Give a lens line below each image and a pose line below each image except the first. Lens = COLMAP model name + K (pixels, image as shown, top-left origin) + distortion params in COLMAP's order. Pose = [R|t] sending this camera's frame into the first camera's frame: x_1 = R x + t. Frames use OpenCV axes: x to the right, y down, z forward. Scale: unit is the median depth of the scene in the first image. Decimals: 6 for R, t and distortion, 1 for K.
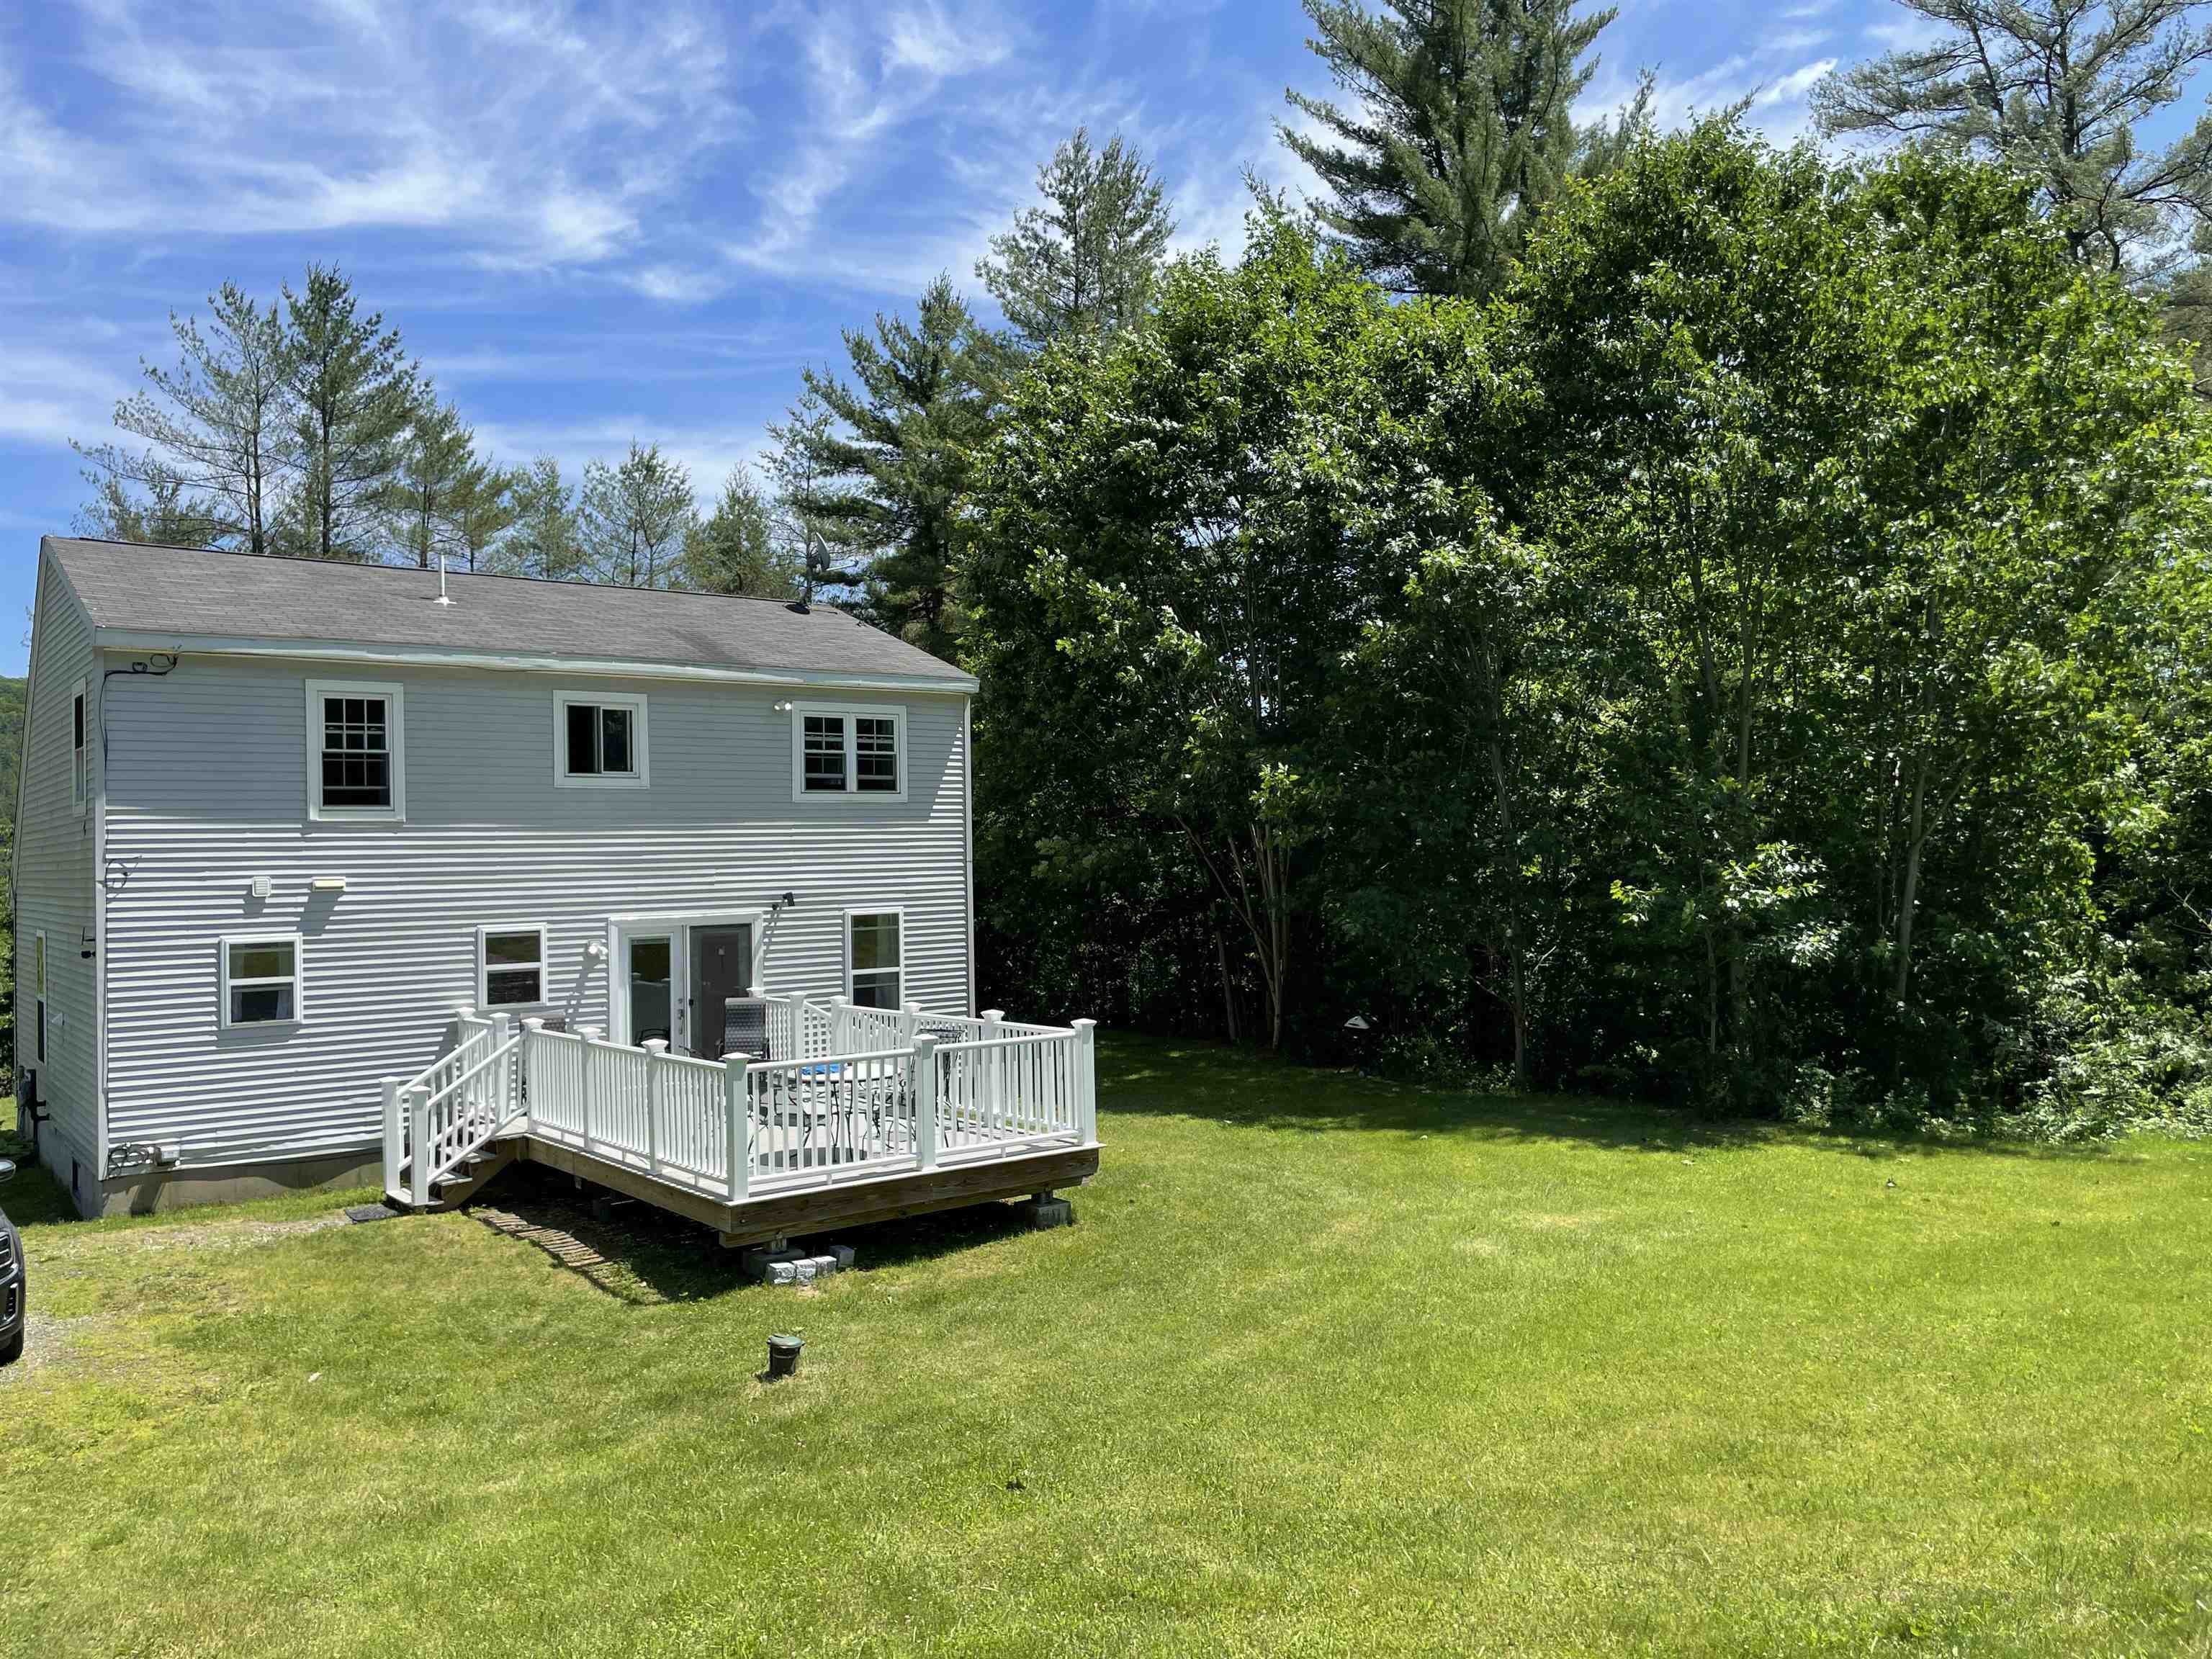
lens RADIAL K [[1674.3, 0, 1097.6], [0, 1674.3, 829.1], [0, 0, 1]] dist [0.004777, -0.002865]
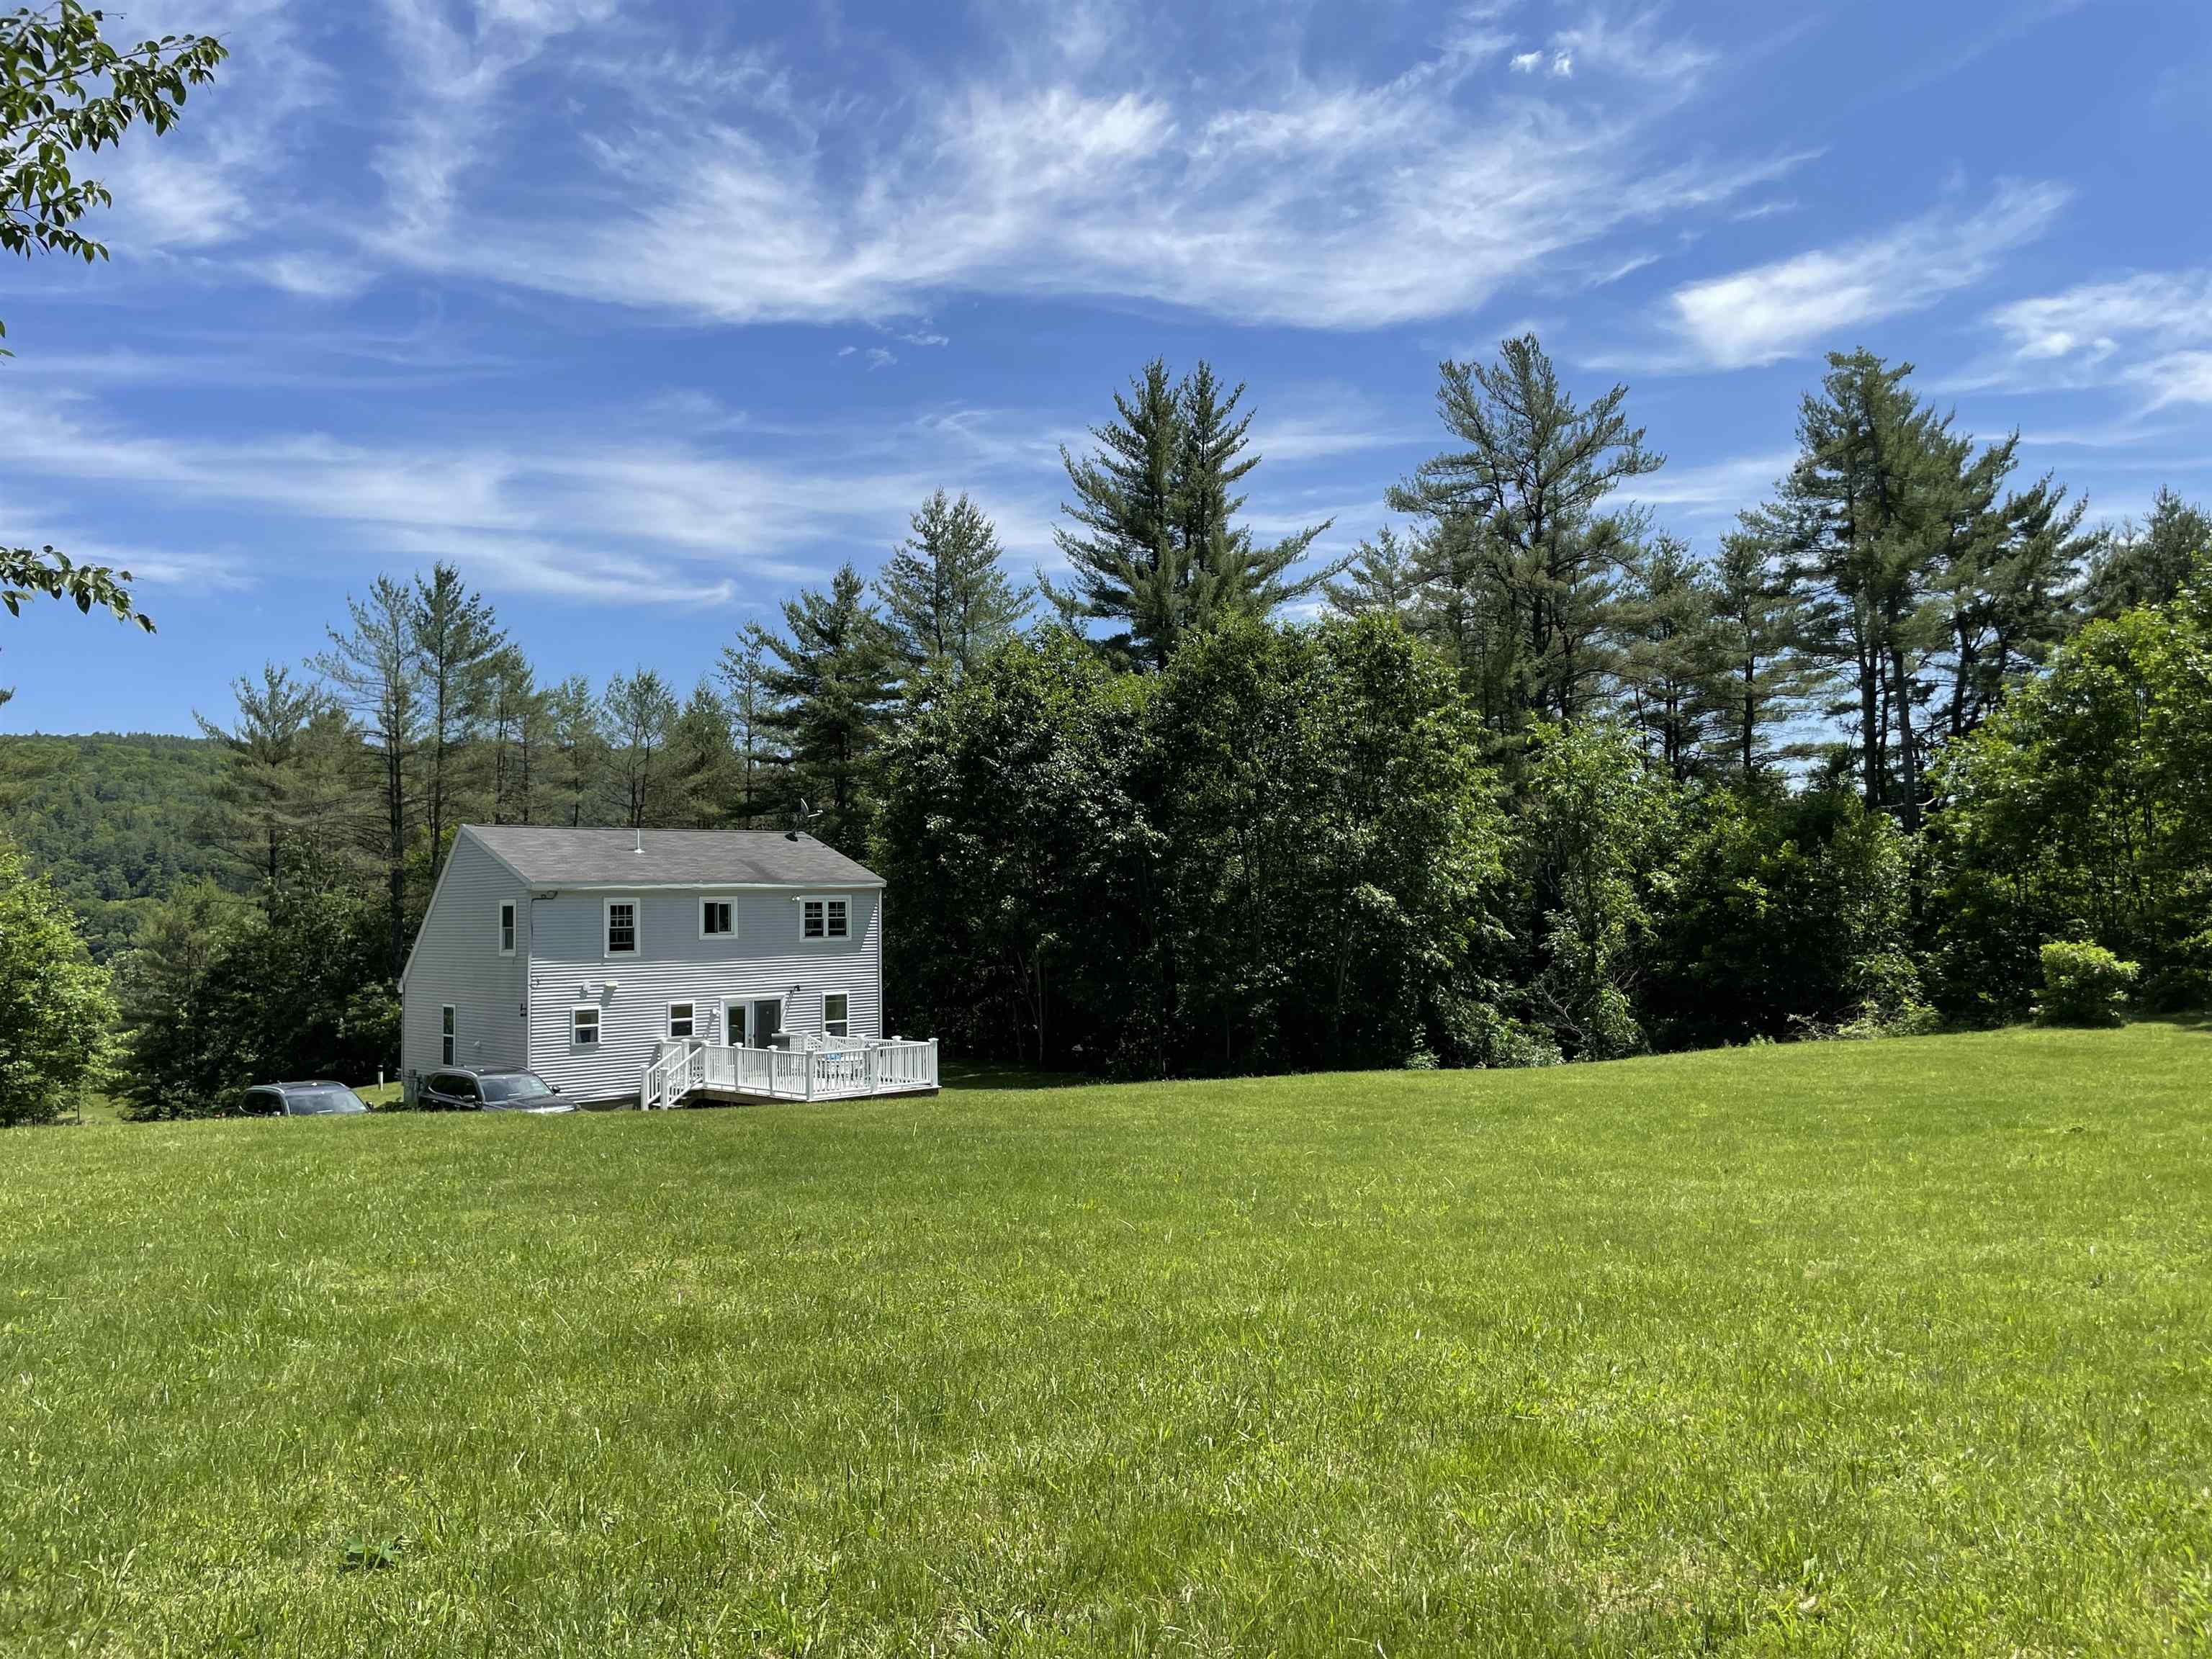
lens RADIAL K [[1674.3, 0, 1117.7], [0, 1674.3, 821.0], [0, 0, 1]] dist [0.004777, -0.002865]
pose [[0.995499, 0.006991, 0.094518, 0.020597], [-0.003625, 0.999354, -0.035741, -0.094991], [-0.094707, 0.035238, 0.994881, -1.165982]]
